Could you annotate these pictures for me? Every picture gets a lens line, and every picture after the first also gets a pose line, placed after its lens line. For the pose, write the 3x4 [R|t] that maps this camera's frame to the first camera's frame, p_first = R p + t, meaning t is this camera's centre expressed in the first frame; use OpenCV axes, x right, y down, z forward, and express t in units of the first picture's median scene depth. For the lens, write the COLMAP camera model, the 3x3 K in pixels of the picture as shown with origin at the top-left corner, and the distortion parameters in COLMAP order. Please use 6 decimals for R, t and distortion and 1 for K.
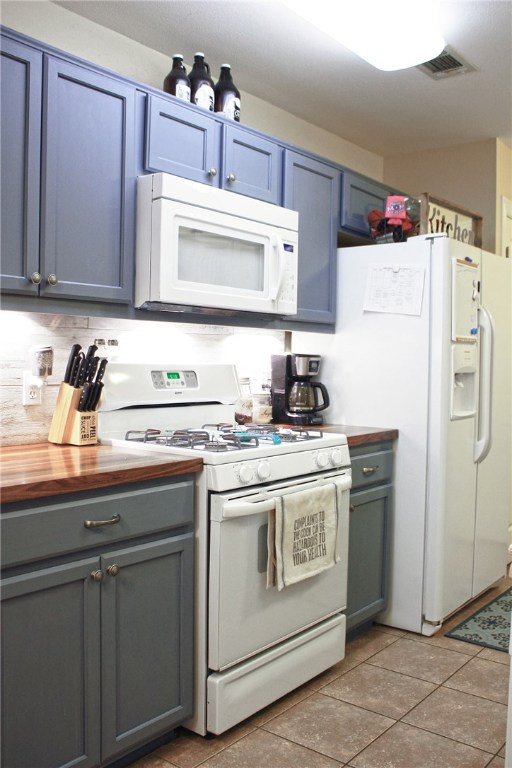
lens RADIAL K [[687.7, 0, 255.2], [0, 687.7, 381.0], [0, 0, 1]] dist [-0.090982, 0.042347]
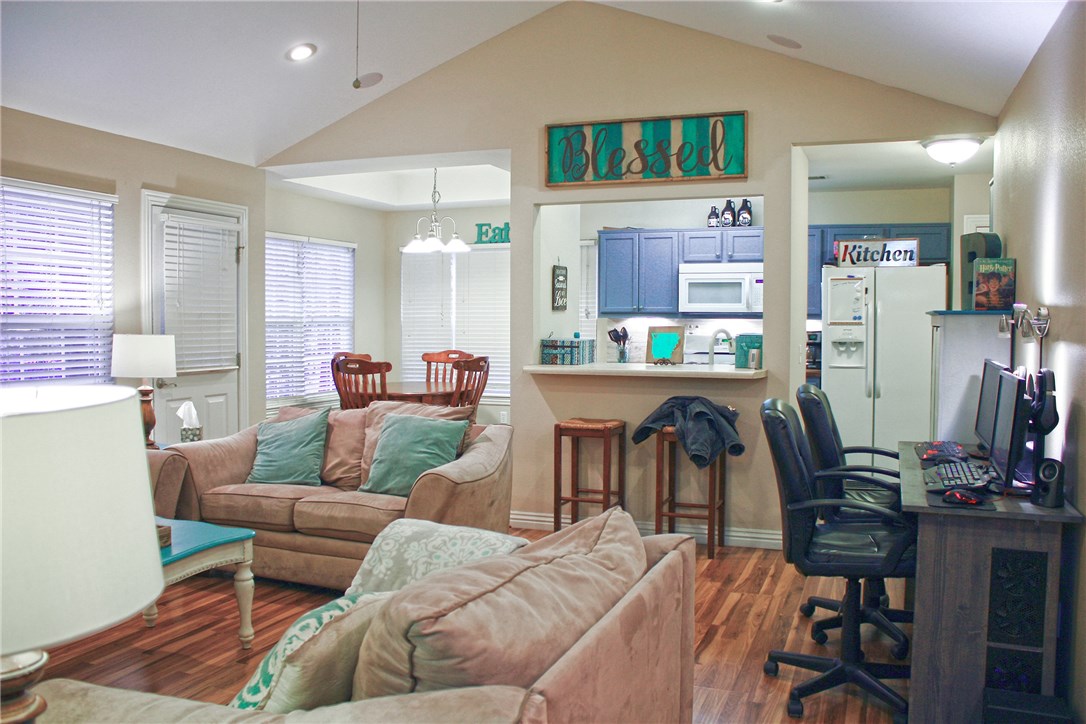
lens RADIAL K [[896.0, 0, 542.9], [0, 896.0, 361.8], [0, 0, 1]] dist [-0.137094, 0.082247]
pose [[0.331507, 0.032250, -0.942901, 2.092736], [-0.026355, 0.999342, 0.024915, 0.003473], [0.943085, 0.016590, 0.332139, -0.463583]]
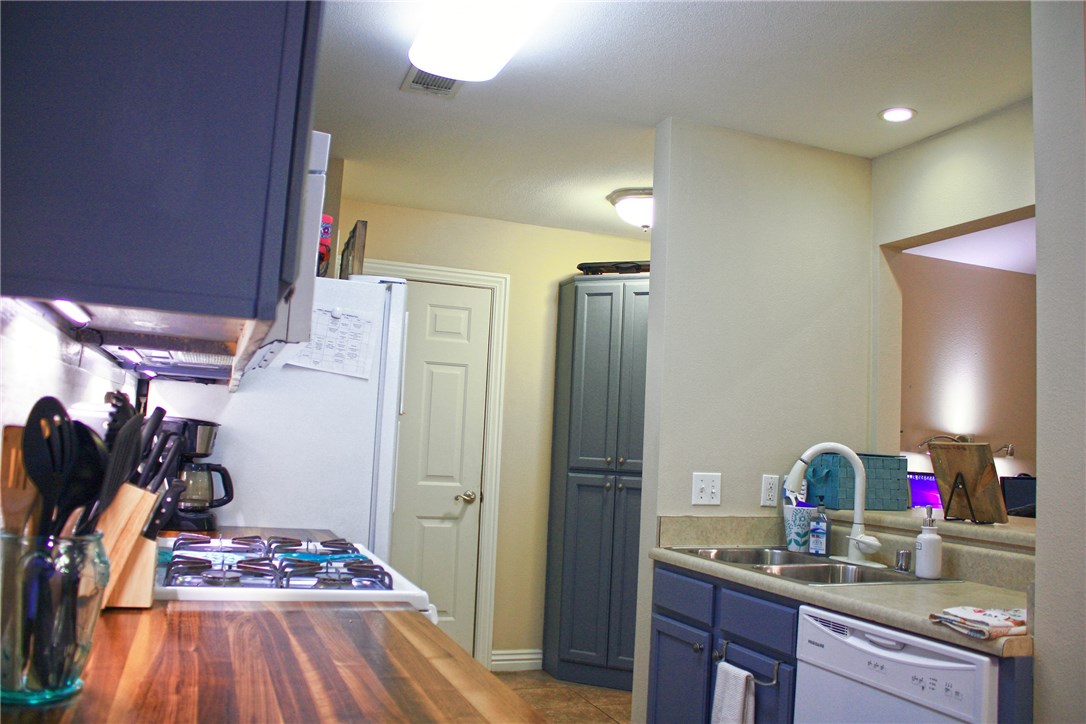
lens RADIAL K [[896.0, 0, 542.4], [0, 896.0, 362.7], [0, 0, 1]] dist [-0.137094, 0.082247]
pose [[0.495388, 0.096062, 0.863344, -0.523879], [-0.026447, 0.995074, -0.095544, -0.023567], [-0.868269, 0.024499, 0.495488, 0.327550]]
